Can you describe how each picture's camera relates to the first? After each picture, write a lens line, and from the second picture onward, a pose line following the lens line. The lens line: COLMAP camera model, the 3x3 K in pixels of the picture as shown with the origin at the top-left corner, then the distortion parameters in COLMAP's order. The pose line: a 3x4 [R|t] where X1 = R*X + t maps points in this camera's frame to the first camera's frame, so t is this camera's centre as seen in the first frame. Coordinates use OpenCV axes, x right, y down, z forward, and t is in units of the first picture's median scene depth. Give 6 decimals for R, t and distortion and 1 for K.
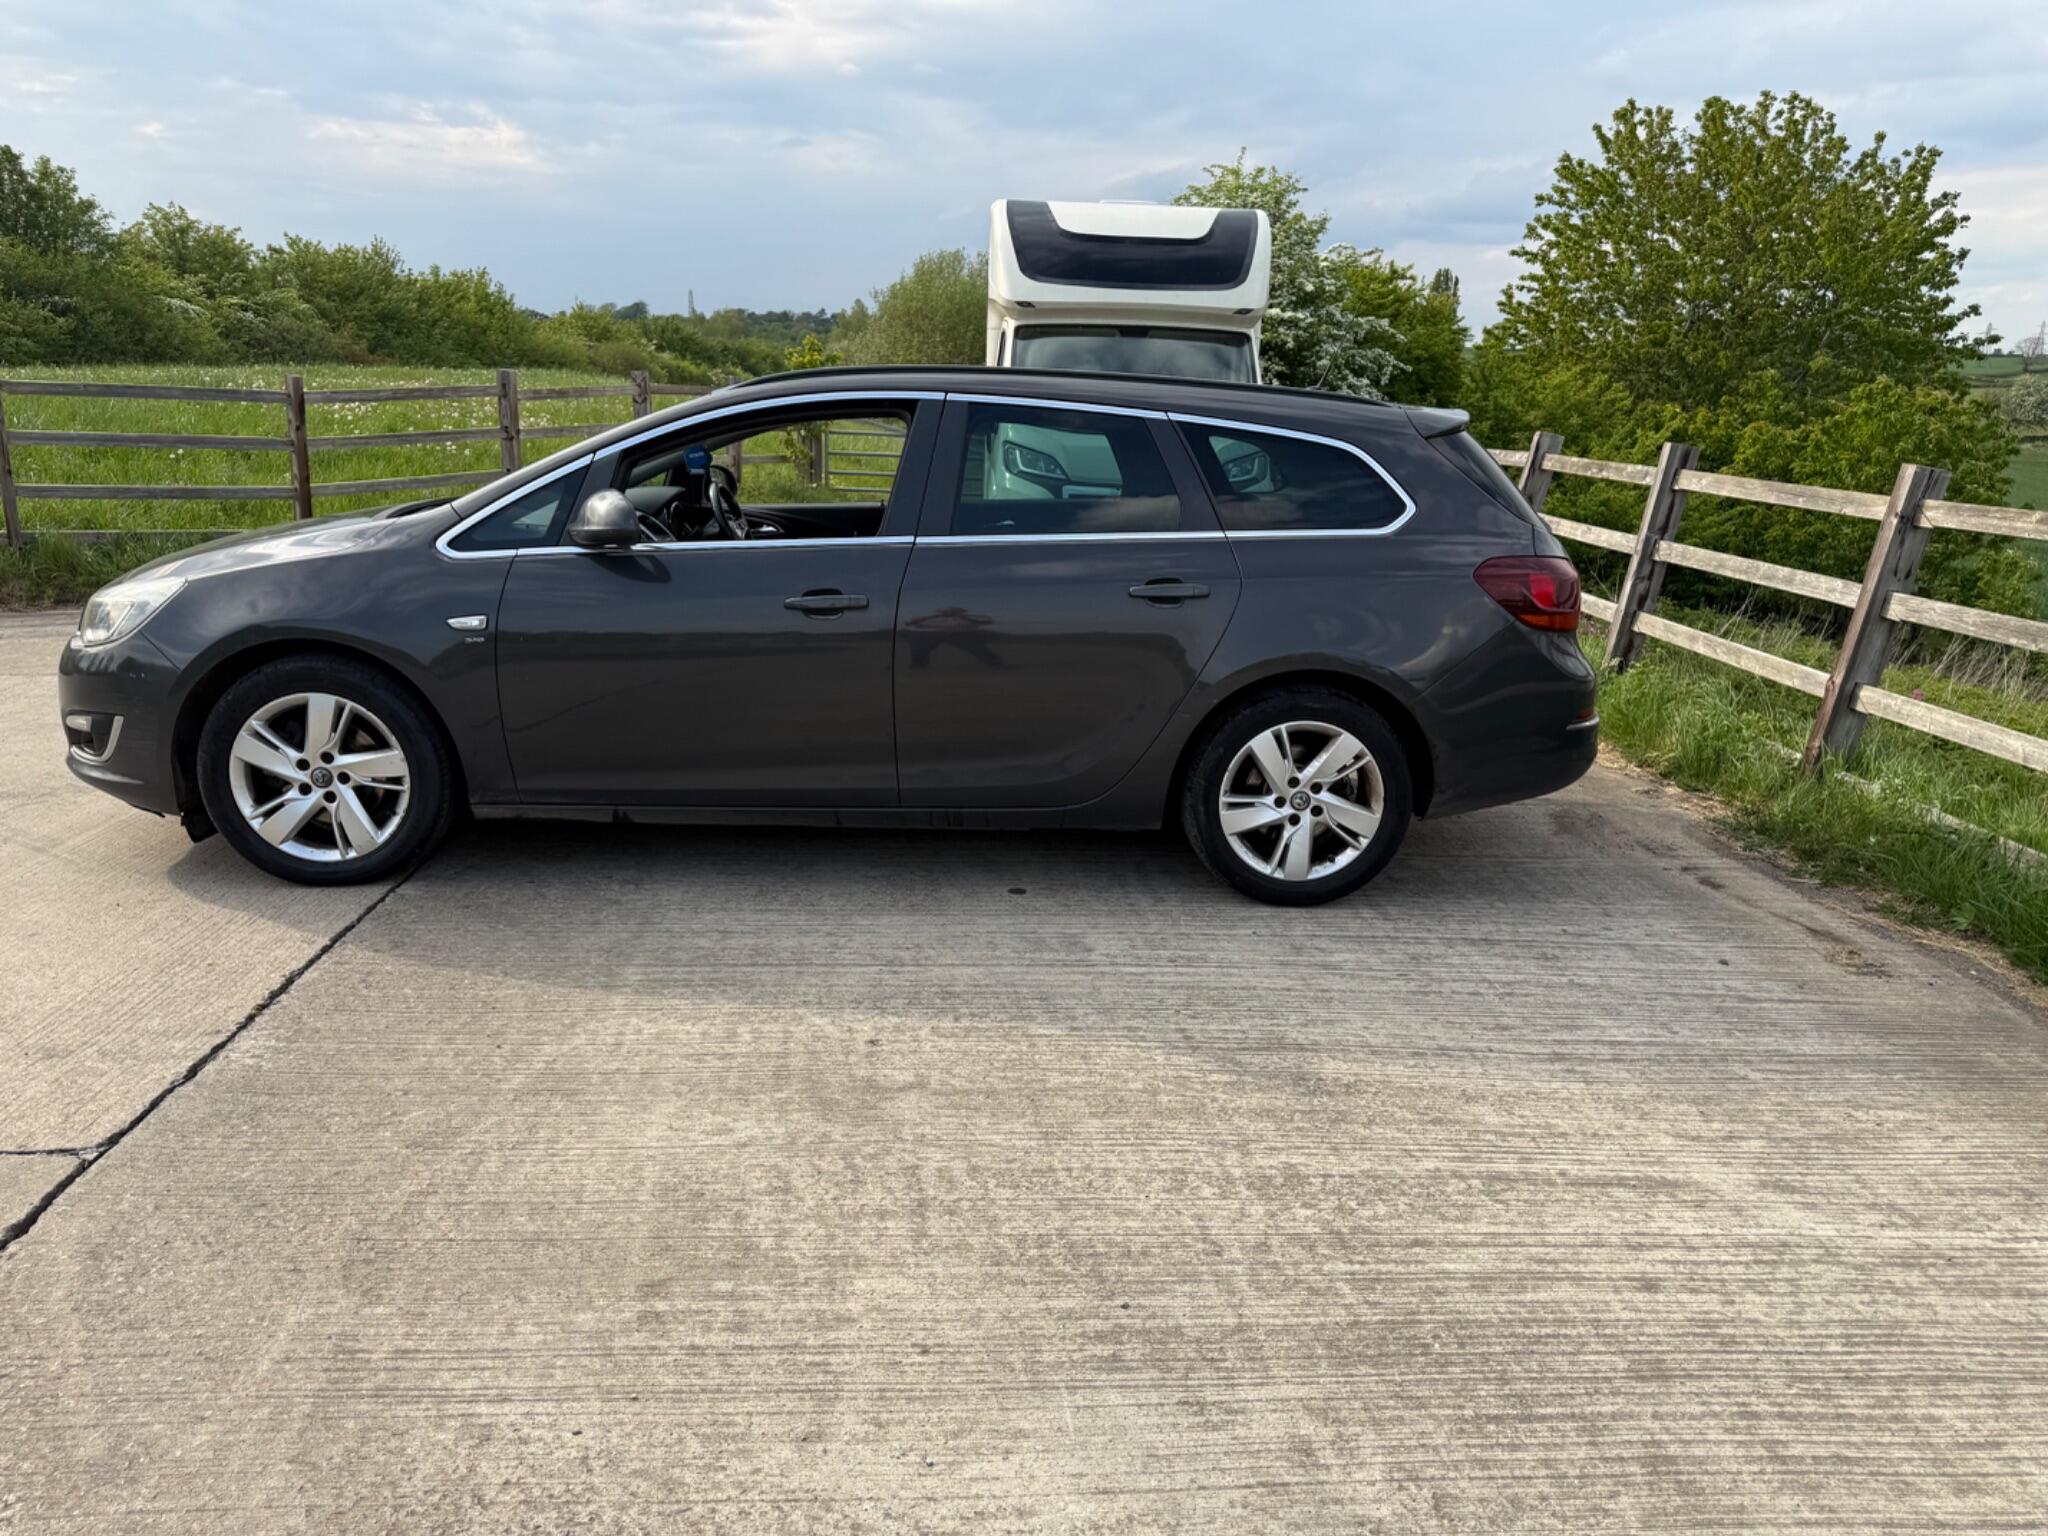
lens RADIAL K [[1515.2, 0, 1025.7], [0, 1515.2, 762.8], [0, 0, 1]] dist [0.006125, -0.008453]
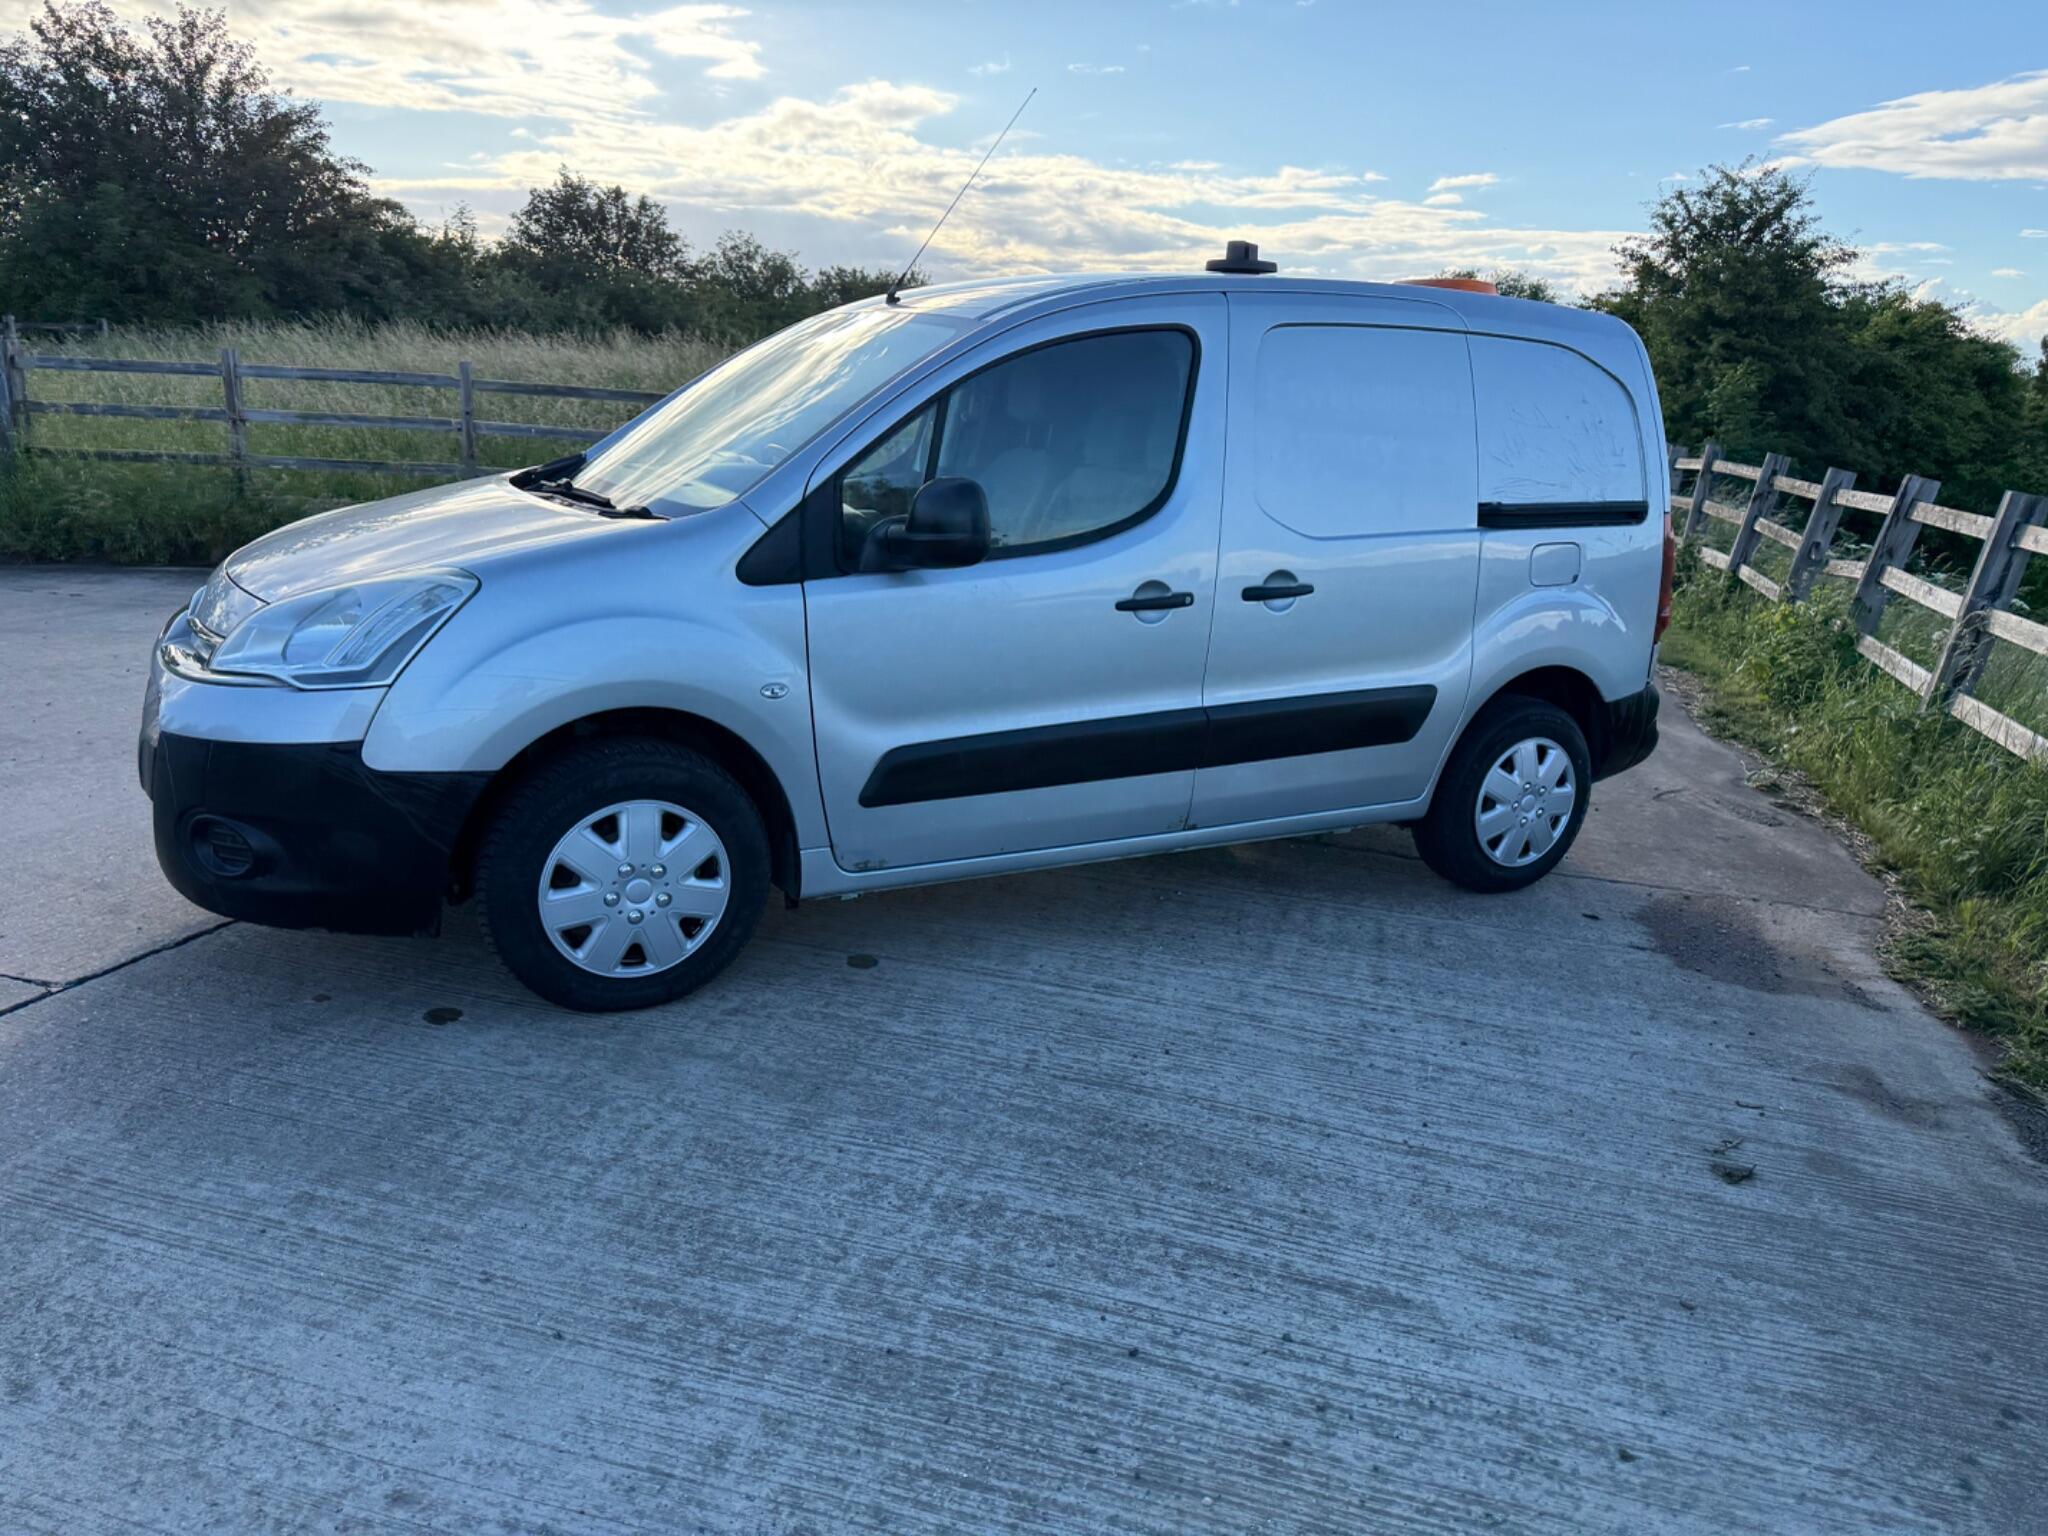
lens RADIAL K [[1515.2, 0, 1026.2], [0, 1515.2, 774.4], [0, 0, 1]] dist [0.006125, -0.008453]
pose [[0.938985, 0.107447, -0.326746, 0.475750], [-0.110648, 0.993820, 0.008833, -0.009589], [0.325676, 0.027860, 0.945071, 0.092374]]
